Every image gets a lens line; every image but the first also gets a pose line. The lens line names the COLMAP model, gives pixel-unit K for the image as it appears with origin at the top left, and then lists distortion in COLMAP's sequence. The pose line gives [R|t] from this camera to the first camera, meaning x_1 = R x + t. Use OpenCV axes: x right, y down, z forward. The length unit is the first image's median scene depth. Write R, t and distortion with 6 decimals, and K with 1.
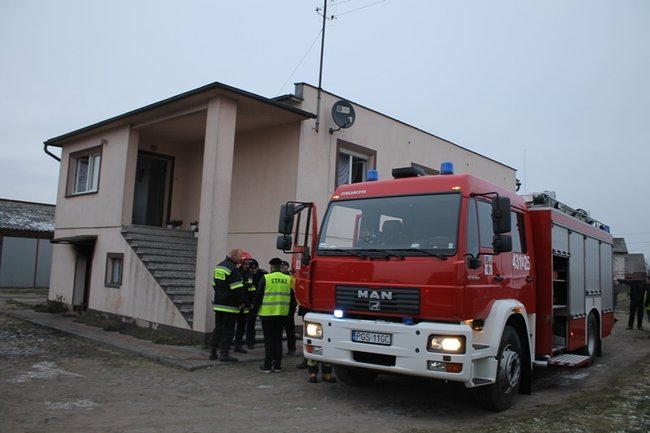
lens RADIAL K [[554.4, 0, 325.9], [0, 554.4, 213.8], [0, 0, 1]] dist [-0.166340, 0.152433]
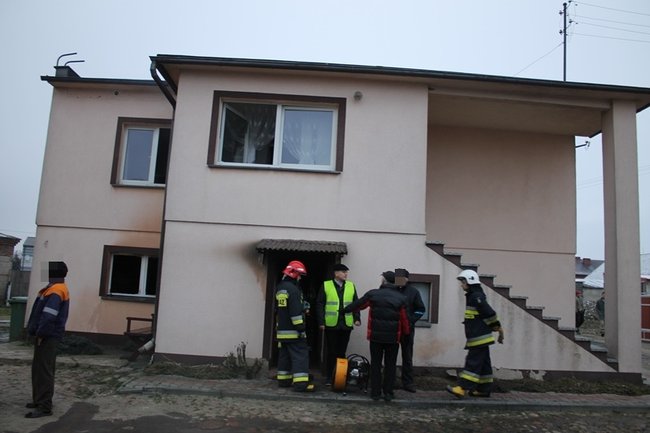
lens RADIAL K [[554.4, 0, 325.9], [0, 554.4, 213.8], [0, 0, 1]] dist [-0.166340, 0.152433]
pose [[0.725155, 0.085401, 0.683269, -0.957605], [-0.086098, 0.995737, -0.033080, 0.031223], [-0.683181, -0.034840, 0.729417, 0.604427]]
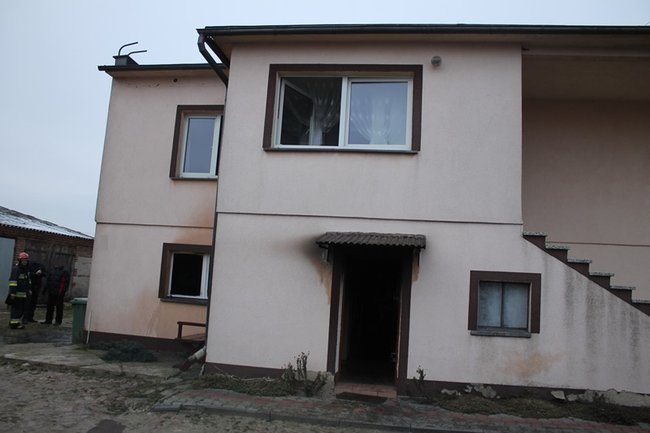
lens RADIAL K [[554.4, 0, 325.9], [0, 554.4, 213.8], [0, 0, 1]] dist [-0.166340, 0.152433]
pose [[0.831667, 0.075418, 0.550129, -0.868598], [-0.074608, 0.996927, -0.023879, 0.041285], [-0.550239, -0.021185, 0.834738, 0.667479]]
